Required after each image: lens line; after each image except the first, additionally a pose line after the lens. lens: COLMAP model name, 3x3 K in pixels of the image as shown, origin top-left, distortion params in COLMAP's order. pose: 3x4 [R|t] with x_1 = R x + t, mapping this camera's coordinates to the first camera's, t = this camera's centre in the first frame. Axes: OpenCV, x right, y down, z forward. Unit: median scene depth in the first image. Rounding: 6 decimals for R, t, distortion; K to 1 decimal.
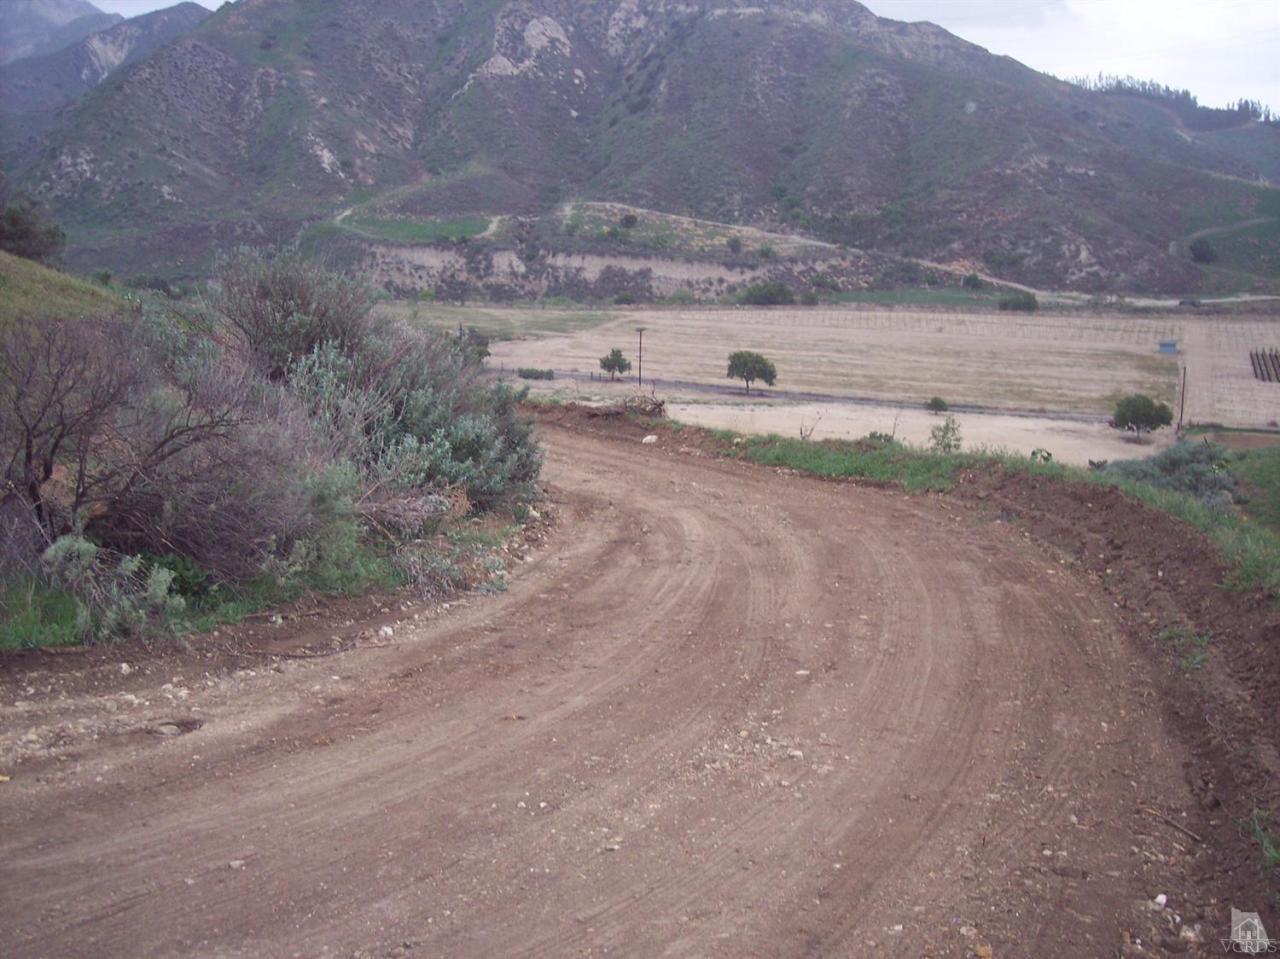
lens RADIAL K [[1454.5, 0, 647.9], [0, 1454.5, 477.2], [0, 0, 1]] dist [-0.162123, 0.260298]
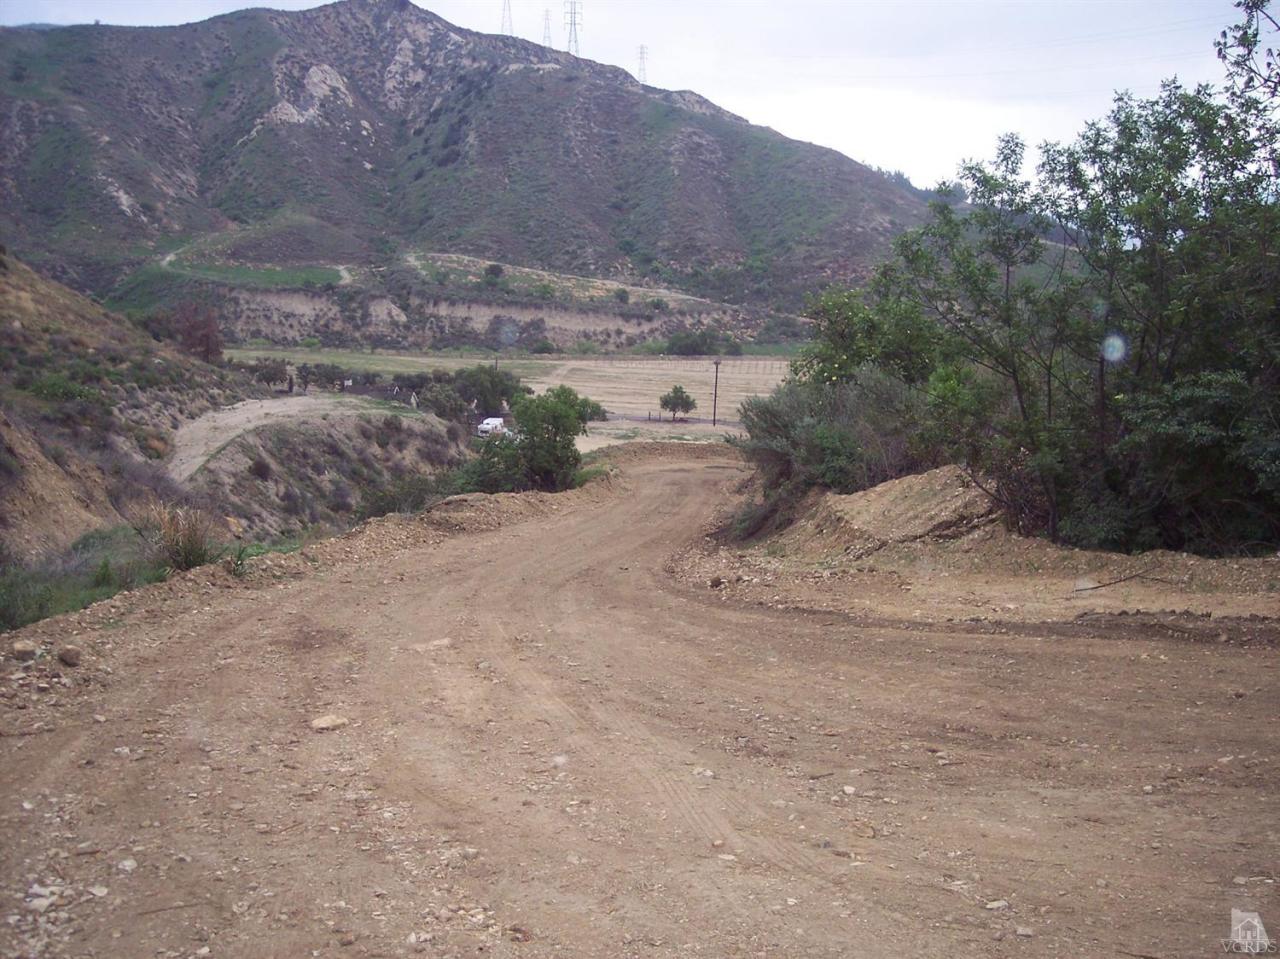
lens RADIAL K [[1454.5, 0, 647.9], [0, 1454.5, 477.2], [0, 0, 1]] dist [-0.162123, 0.260298]
pose [[0.966979, -0.016592, 0.254314, -0.144674], [0.031472, 0.998015, -0.054554, 0.008595], [-0.252904, 0.060756, 0.965582, 0.076613]]
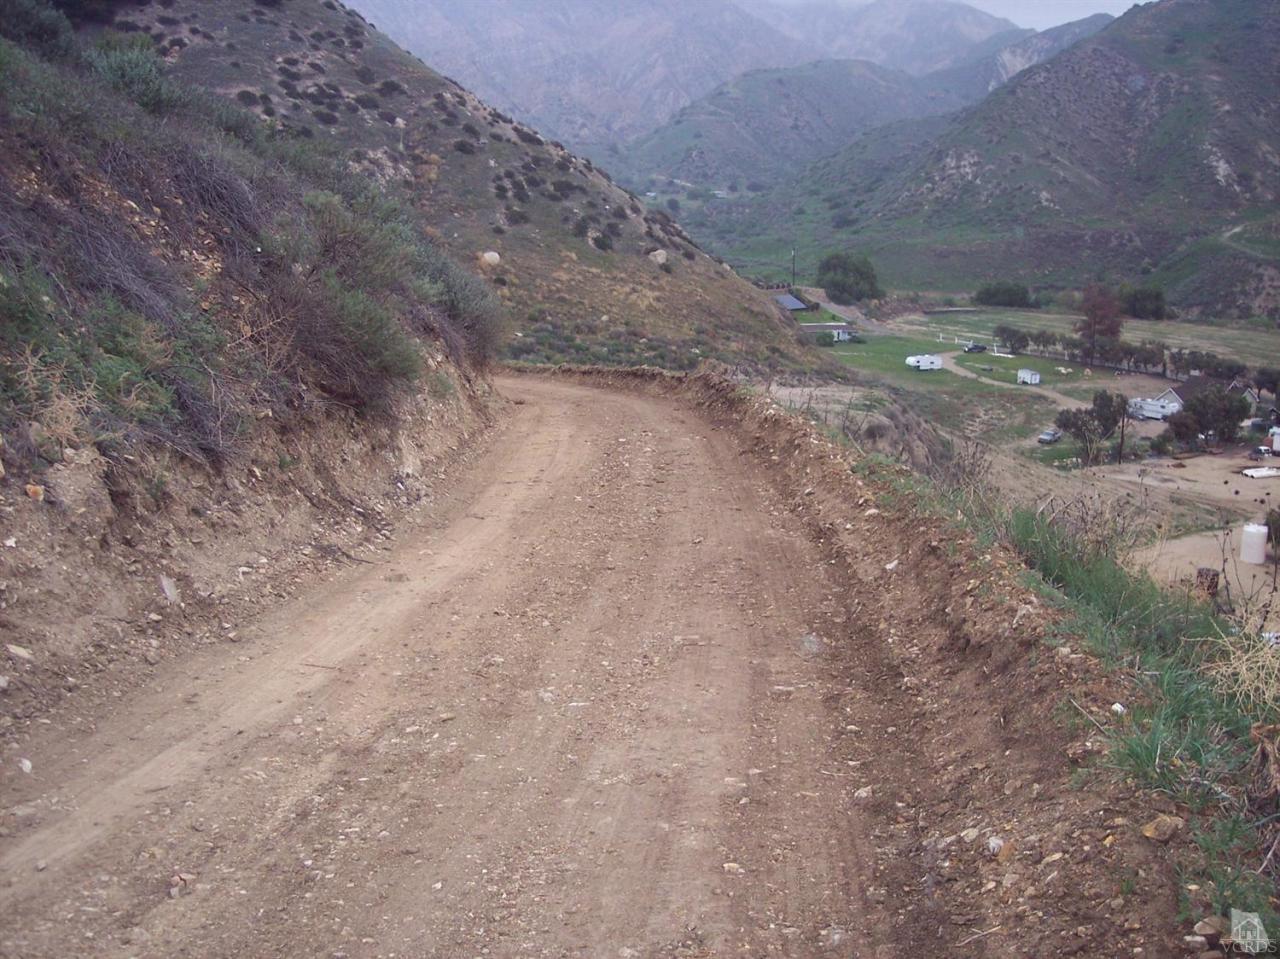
lens RADIAL K [[1454.5, 0, 647.9], [0, 1454.5, 477.2], [0, 0, 1]] dist [-0.162123, 0.260298]
pose [[0.826344, 0.128384, -0.548337, -0.004217], [-0.134805, 0.990455, 0.028747, -0.004790], [0.546794, 0.050163, 0.835763, 0.053661]]
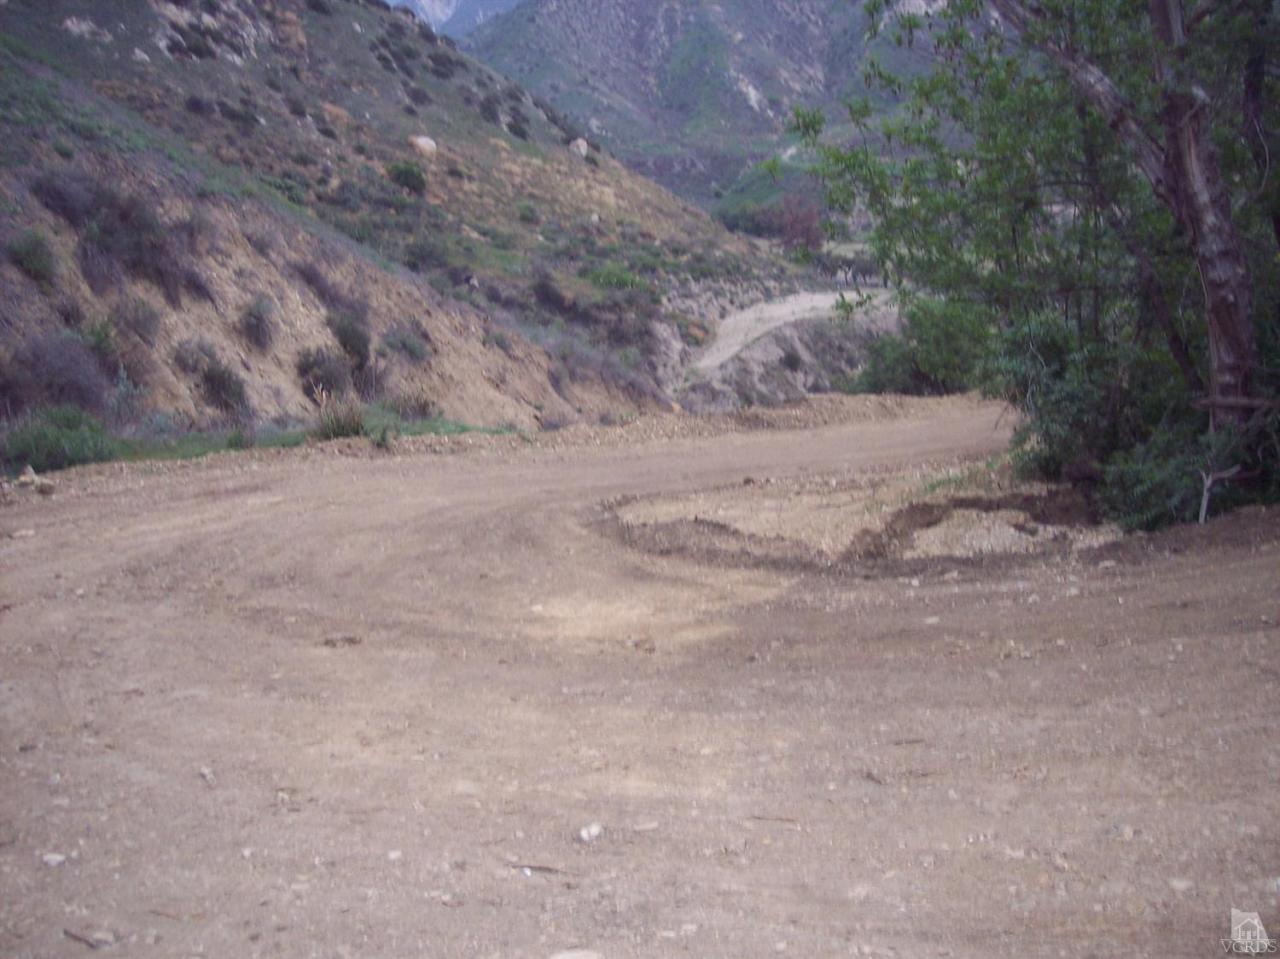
lens RADIAL K [[1454.5, 0, 647.9], [0, 1454.5, 477.2], [0, 0, 1]] dist [-0.162123, 0.260298]
pose [[0.985027, 0.045125, -0.166388, -0.131465], [-0.042280, 0.998893, 0.020603, 0.008423], [0.167133, -0.013259, 0.985845, 0.071731]]
